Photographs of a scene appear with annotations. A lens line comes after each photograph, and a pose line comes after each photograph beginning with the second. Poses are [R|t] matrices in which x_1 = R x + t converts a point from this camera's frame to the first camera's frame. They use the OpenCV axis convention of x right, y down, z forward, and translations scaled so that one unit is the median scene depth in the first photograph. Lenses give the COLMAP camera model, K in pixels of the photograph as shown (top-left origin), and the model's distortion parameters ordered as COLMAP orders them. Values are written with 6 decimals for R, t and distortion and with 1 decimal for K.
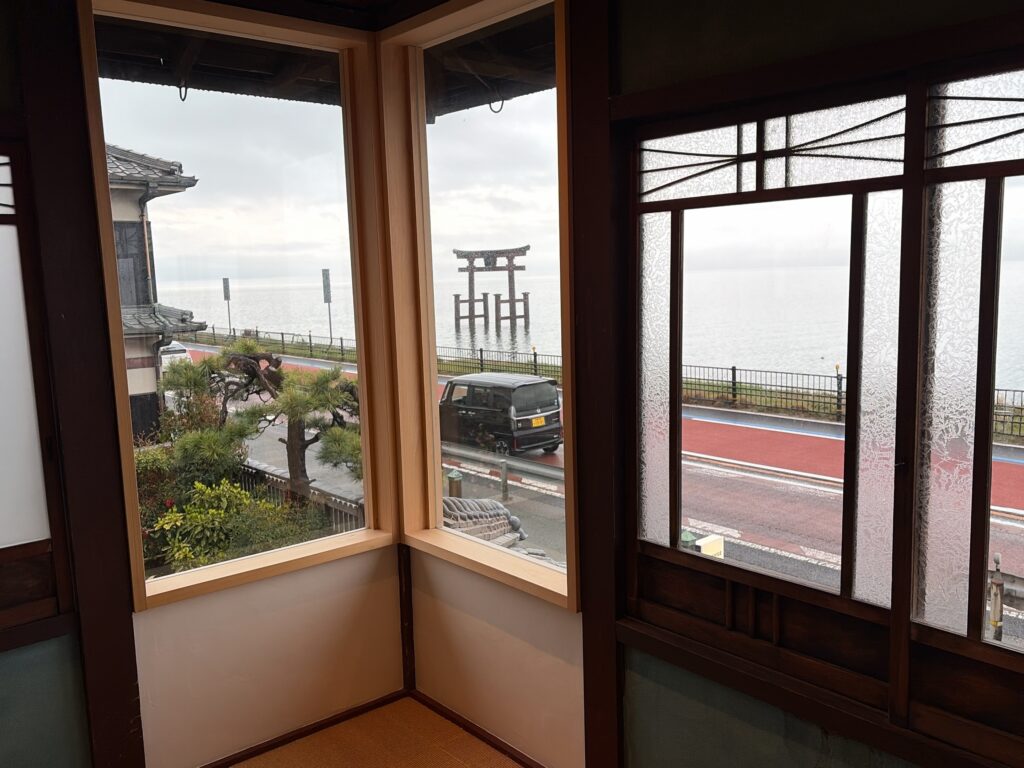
lens RADIAL K [[853.7, 0, 516.7], [0, 853.7, 387.1], [0, 0, 1]] dist [0.008300, -0.001190]
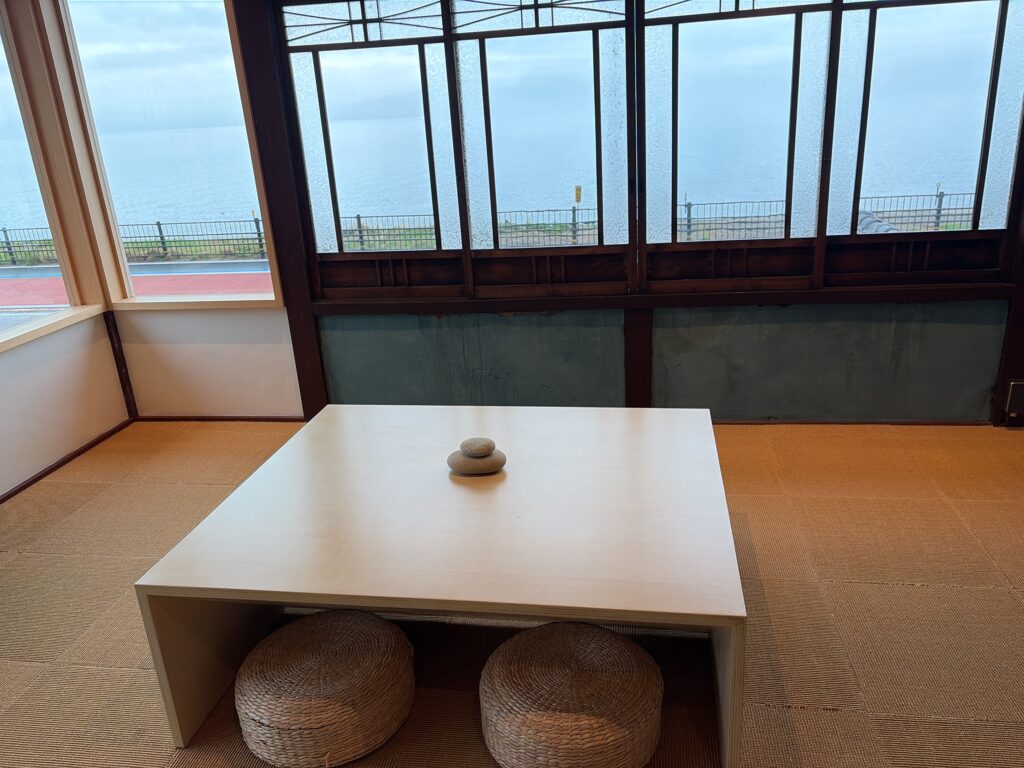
lens RADIAL K [[755.2, 0, 506.8], [0, 755.2, 380.5], [0, 0, 1]] dist [0.031834, 0.004178]
pose [[0.755961, -0.233424, 0.611586, -0.583249], [0.120965, 0.967987, 0.219930, 0.137990], [-0.643344, -0.092278, 0.759996, -0.461607]]
